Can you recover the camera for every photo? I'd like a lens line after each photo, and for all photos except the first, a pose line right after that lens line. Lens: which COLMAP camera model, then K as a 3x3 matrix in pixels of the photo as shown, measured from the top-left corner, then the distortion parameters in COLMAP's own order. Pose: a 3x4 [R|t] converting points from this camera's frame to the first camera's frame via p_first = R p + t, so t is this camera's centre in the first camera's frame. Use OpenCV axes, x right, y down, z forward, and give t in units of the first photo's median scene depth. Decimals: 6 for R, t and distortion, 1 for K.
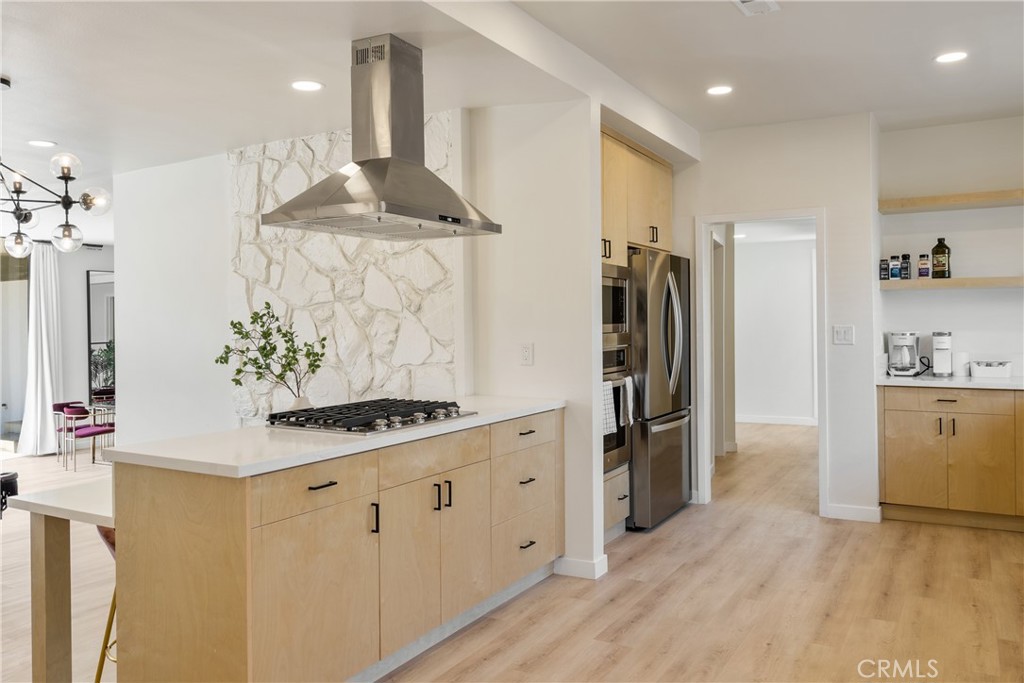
lens RADIAL K [[788.4, 0, 510.8], [0, 788.4, 321.1], [0, 0, 1]] dist [0.004991, 0.008710]
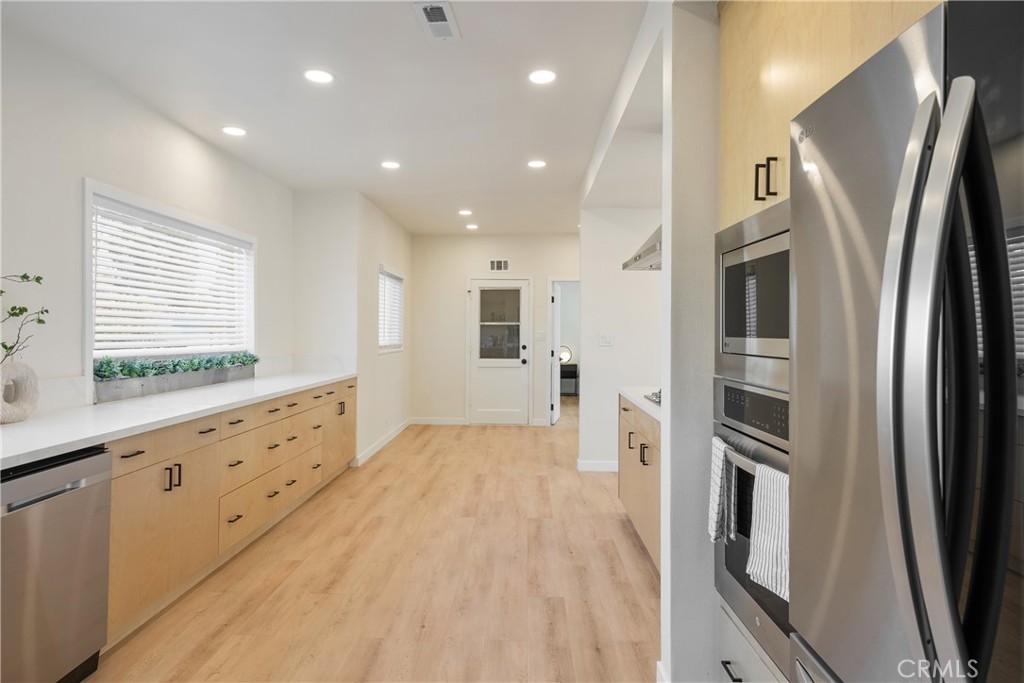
lens RADIAL K [[612.9, 0, 510.3], [0, 612.9, 328.7], [0, 0, 1]] dist [0.028265, -0.000138]
pose [[-0.881847, 0.003477, -0.471523, 0.618171], [0.003694, 0.999993, 0.000465, -0.001856], [0.471521, -0.001332, -0.881854, 1.801272]]
